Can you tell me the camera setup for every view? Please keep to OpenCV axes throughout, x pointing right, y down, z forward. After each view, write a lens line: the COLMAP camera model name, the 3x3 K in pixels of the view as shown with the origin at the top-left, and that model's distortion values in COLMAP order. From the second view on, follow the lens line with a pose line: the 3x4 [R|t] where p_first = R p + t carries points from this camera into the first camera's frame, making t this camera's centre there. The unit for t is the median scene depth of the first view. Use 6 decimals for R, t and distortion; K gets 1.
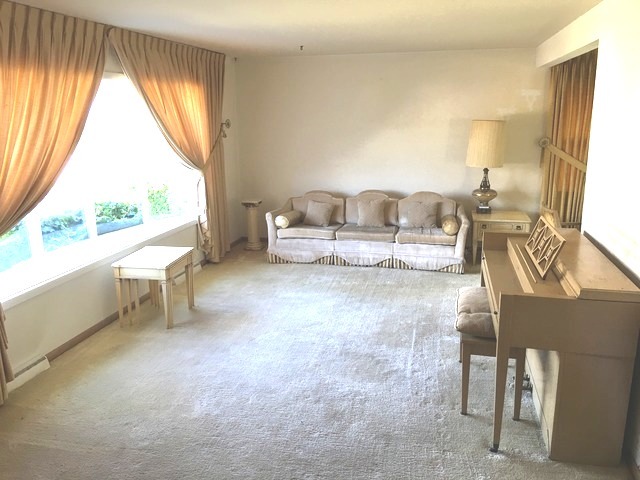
lens RADIAL K [[537.6, 0, 320.0], [0, 537.6, 240.0], [0, 0, 1]] dist [0.082986, -0.121655]
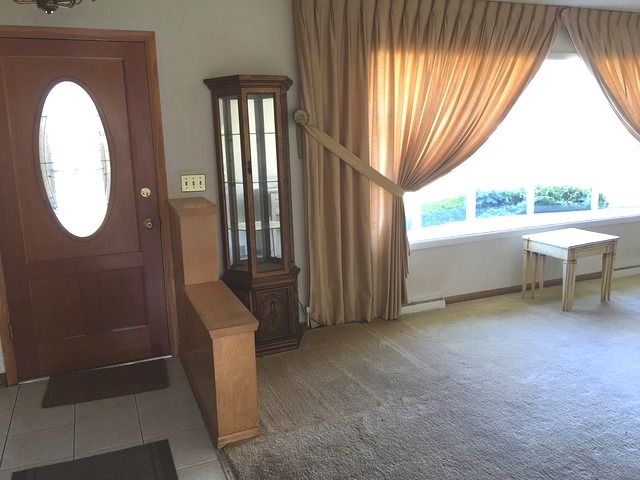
lens RADIAL K [[537.6, 0, 320.0], [0, 537.6, 240.0], [0, 0, 1]] dist [0.082986, -0.121655]
pose [[0.586667, 0.163212, -0.793211, 0.233445], [-0.167747, 0.982728, 0.078140, 0.037252], [0.792264, 0.087217, 0.603913, 0.050920]]
